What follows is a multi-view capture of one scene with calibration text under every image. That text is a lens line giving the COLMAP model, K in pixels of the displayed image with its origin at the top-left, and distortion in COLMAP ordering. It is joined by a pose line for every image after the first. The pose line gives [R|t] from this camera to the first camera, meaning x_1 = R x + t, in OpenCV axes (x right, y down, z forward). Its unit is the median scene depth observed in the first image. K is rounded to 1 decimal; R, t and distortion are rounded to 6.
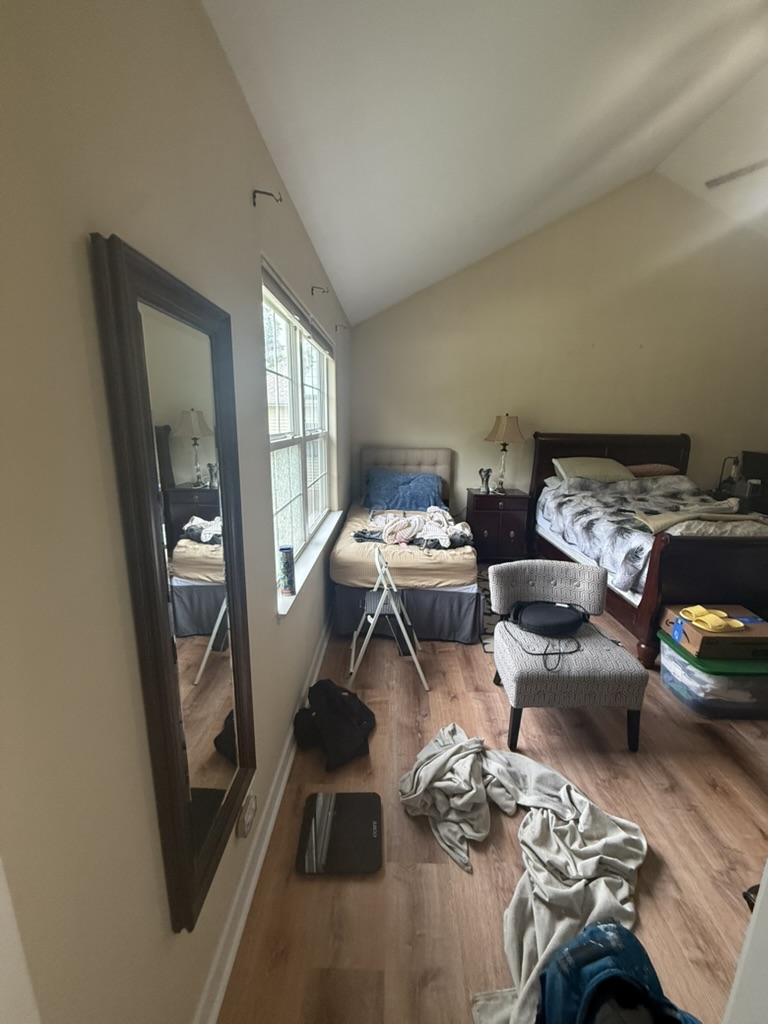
lens RADIAL K [[406.7, 0, 384.0], [0, 406.7, 512.0], [0, 0, 1]] dist [0.000486, 0.000026]
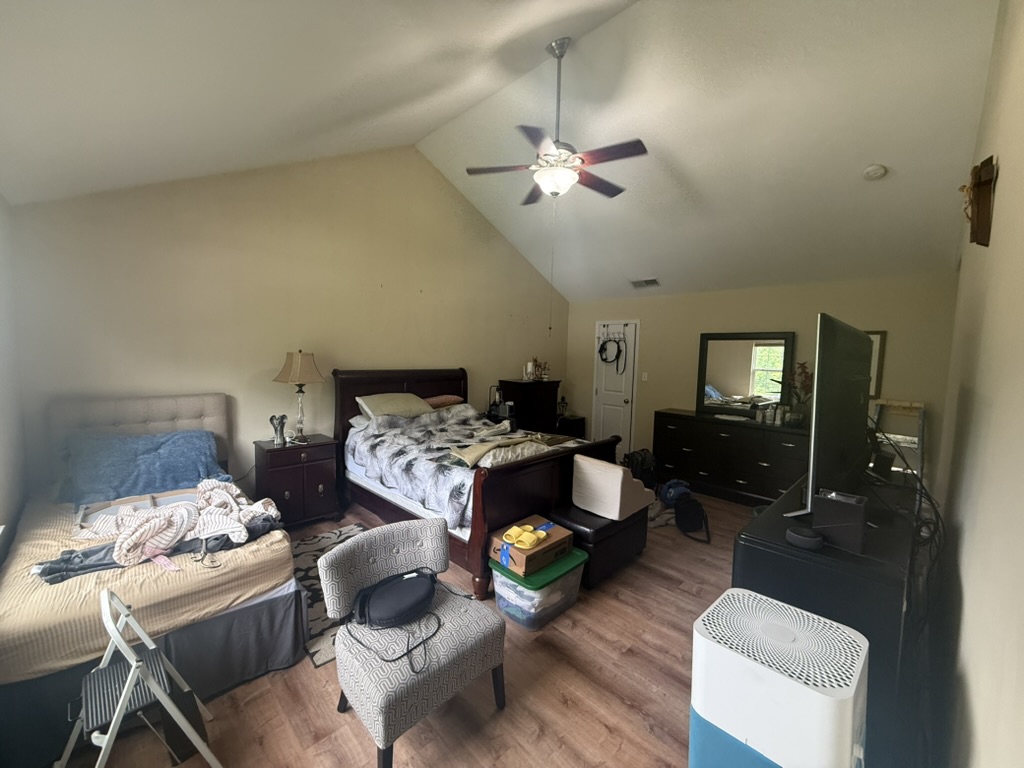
lens RADIAL K [[406.7, 0, 509.4], [0, 406.7, 384.9], [0, 0, 1]] dist [0.000486, 0.000026]
pose [[0.696674, -0.051772, 0.715517, -0.013682], [0.144431, 0.987092, -0.069206, -0.066160], [-0.702698, 0.151557, 0.695159, 0.145824]]
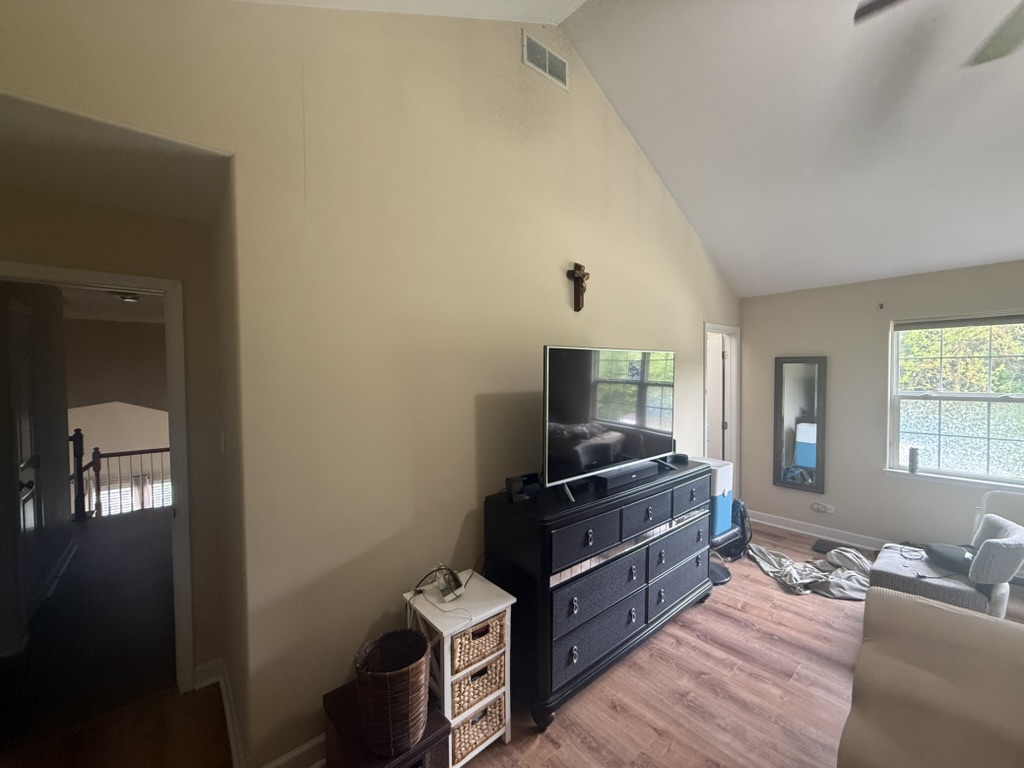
lens RADIAL K [[406.7, 0, 509.4], [0, 406.7, 384.9], [0, 0, 1]] dist [0.000486, 0.000026]
pose [[-0.751133, 0.013346, -0.660016, 1.641936], [-0.144949, 0.972063, 0.184616, -0.186532], [0.644042, 0.234340, -0.728214, 0.716076]]
